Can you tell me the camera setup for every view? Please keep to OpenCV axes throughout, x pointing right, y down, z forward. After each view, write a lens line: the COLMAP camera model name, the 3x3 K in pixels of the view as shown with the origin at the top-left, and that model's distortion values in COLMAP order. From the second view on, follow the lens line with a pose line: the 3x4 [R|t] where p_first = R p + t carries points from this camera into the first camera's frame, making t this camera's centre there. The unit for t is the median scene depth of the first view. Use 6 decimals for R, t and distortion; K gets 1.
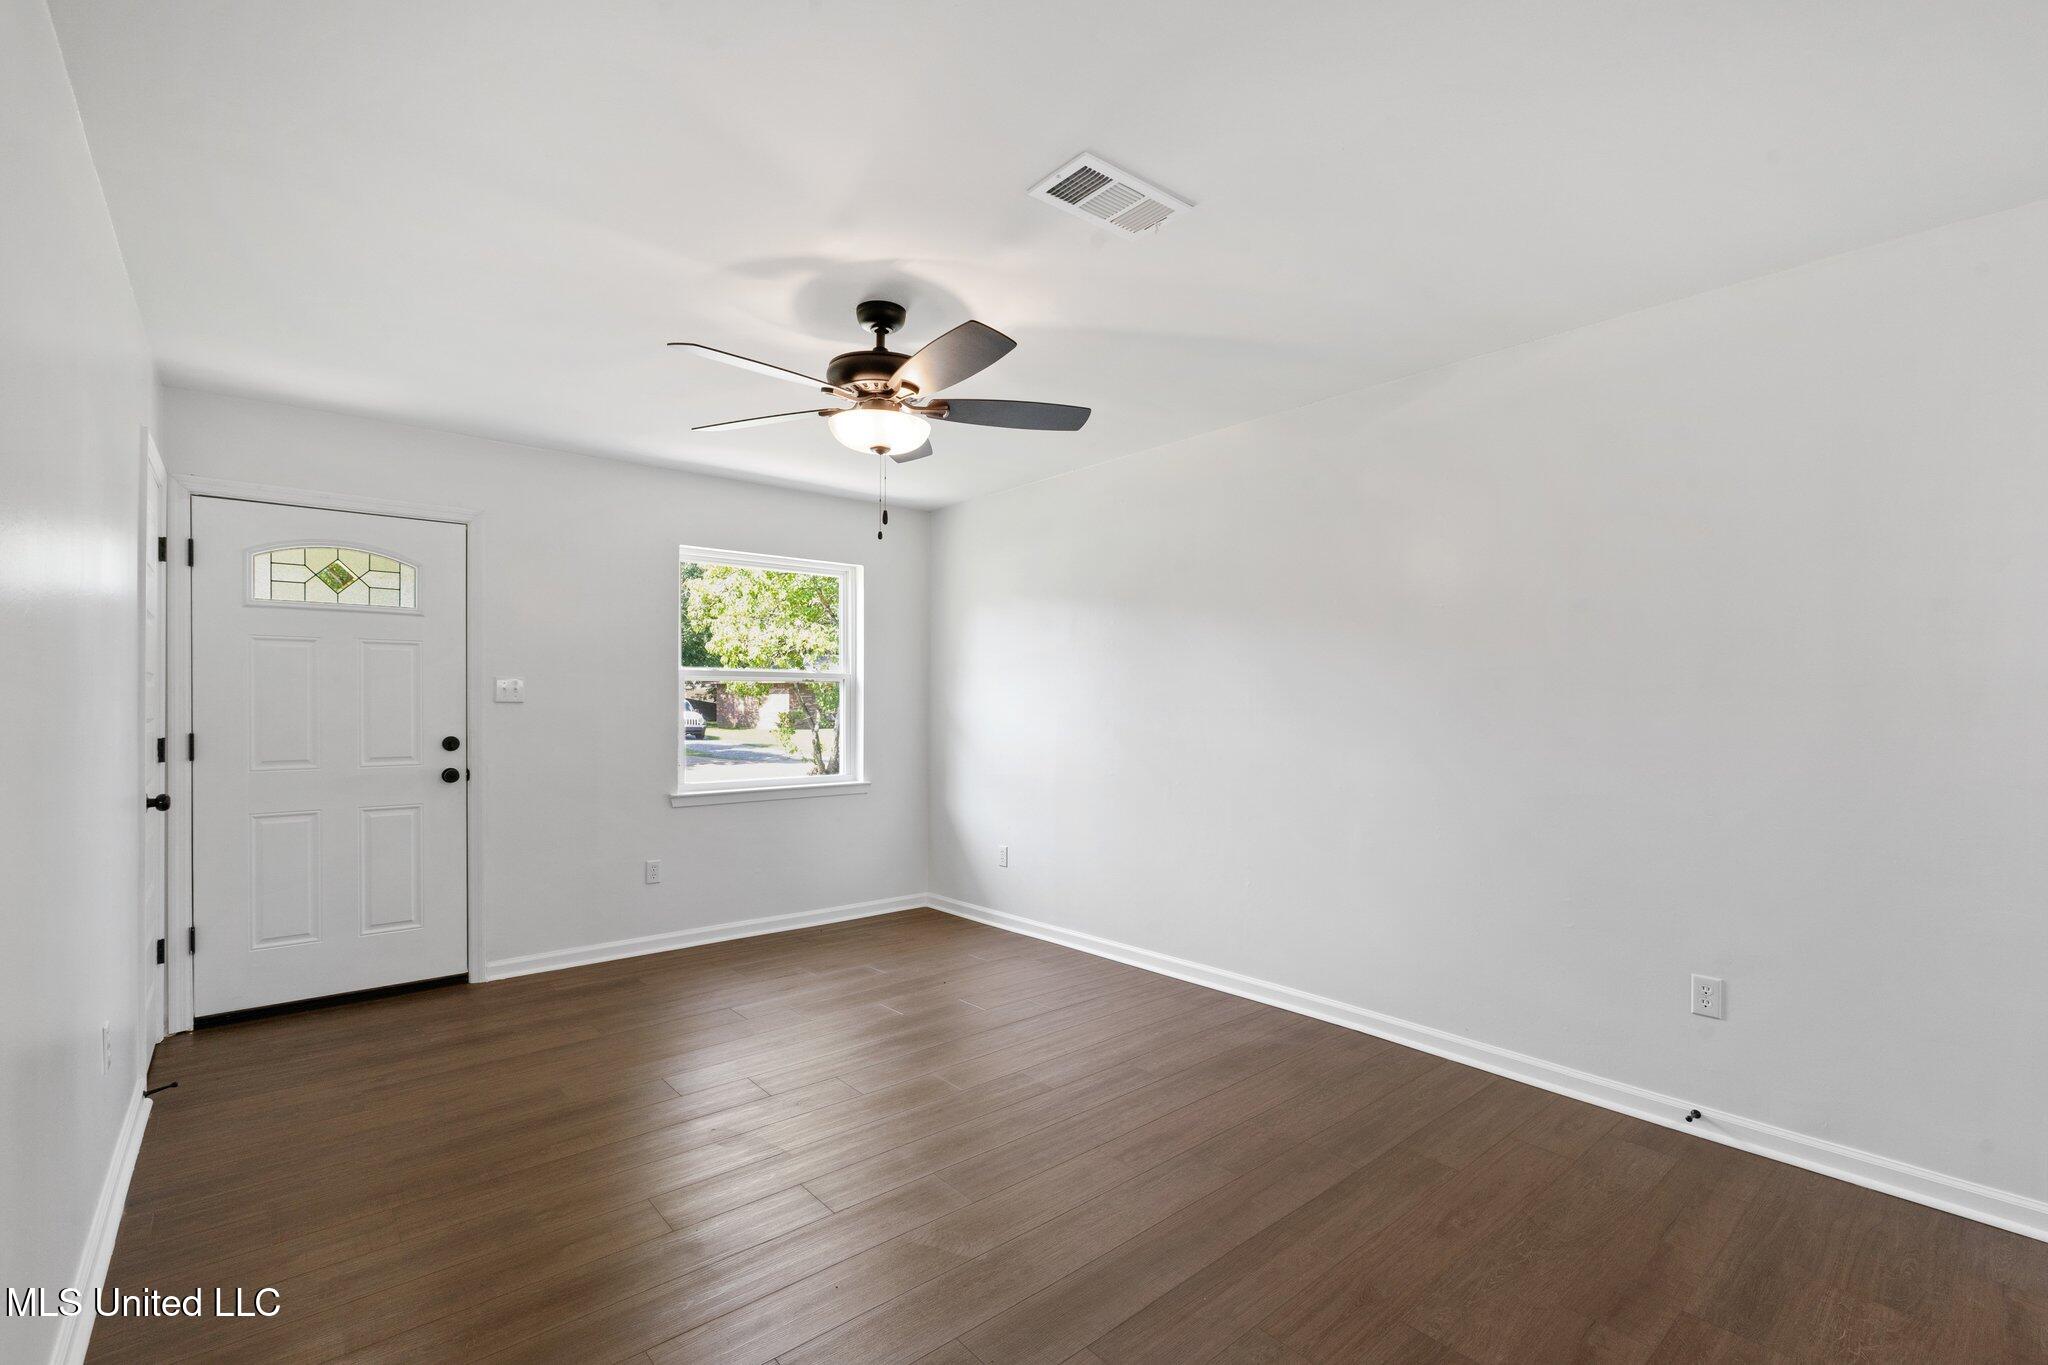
lens RADIAL K [[922.2, 0, 1024.0], [0, 922.2, 703.5], [0, 0, 1]] dist [0.014028, 0.000205]
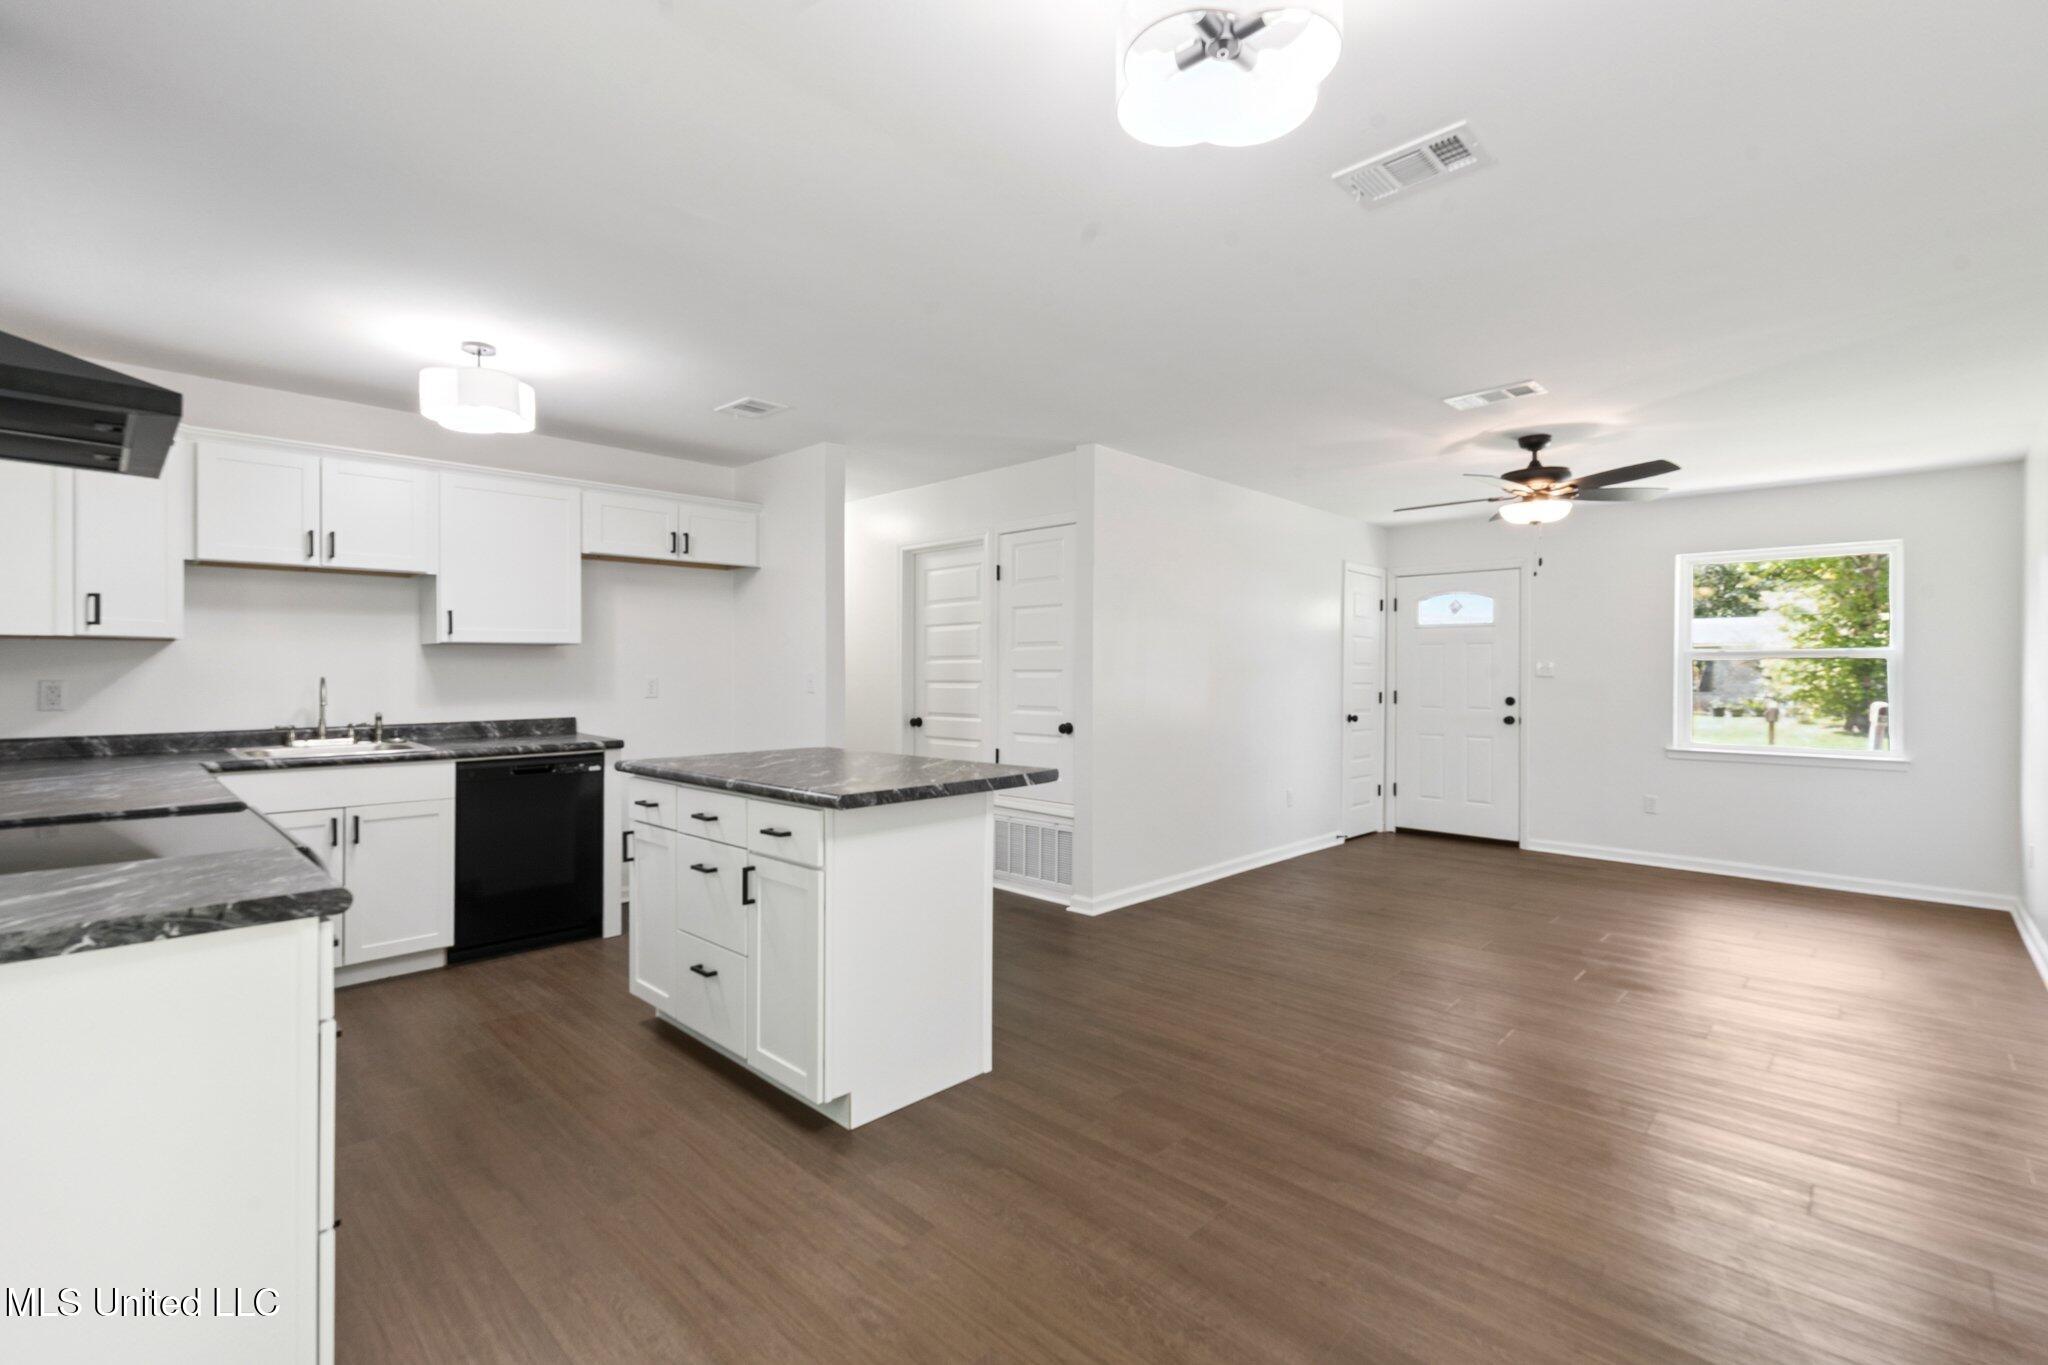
lens RADIAL K [[909.8, 0, 1017.5], [0, 909.8, 673.6], [0, 0, 1]] dist [0.002601, 0.000197]
pose [[0.105883, -0.000877, -0.994378, 0.926739], [-0.006824, 0.999975, -0.001609, 0.002317], [0.994355, 0.006956, 0.105874, -0.056254]]
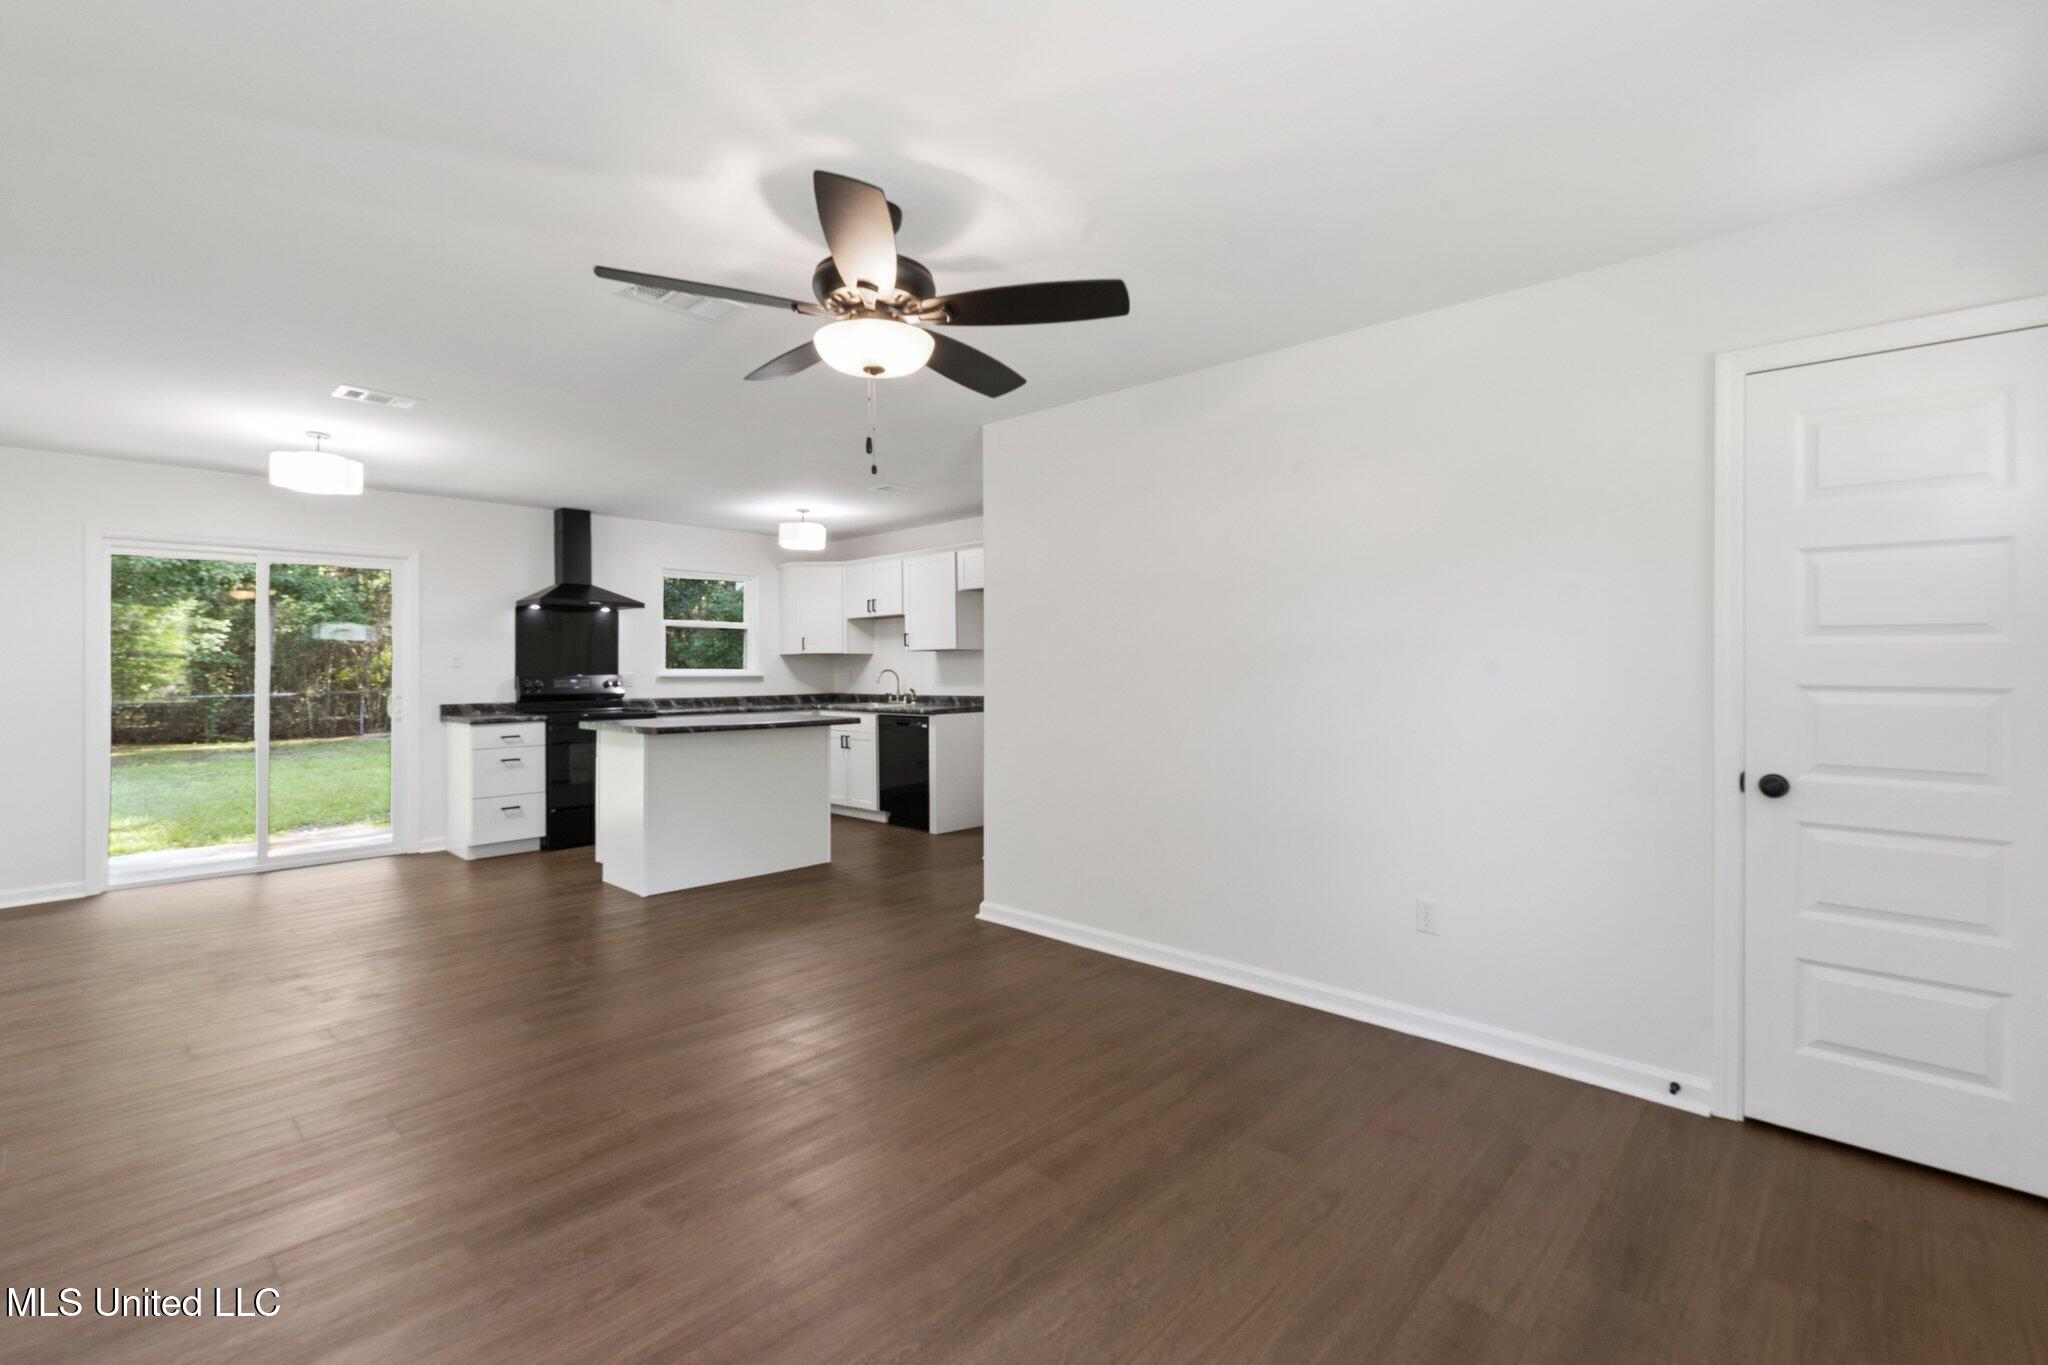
lens RADIAL K [[909.8, 0, 1017.5], [0, 909.8, 673.6], [0, 0, 1]] dist [0.002601, 0.000197]
pose [[-0.992008, 0.002130, -0.126160, -0.122729], [0.000895, 0.999951, 0.009851, -0.001097], [0.126174, 0.009659, -0.991961, 1.267768]]
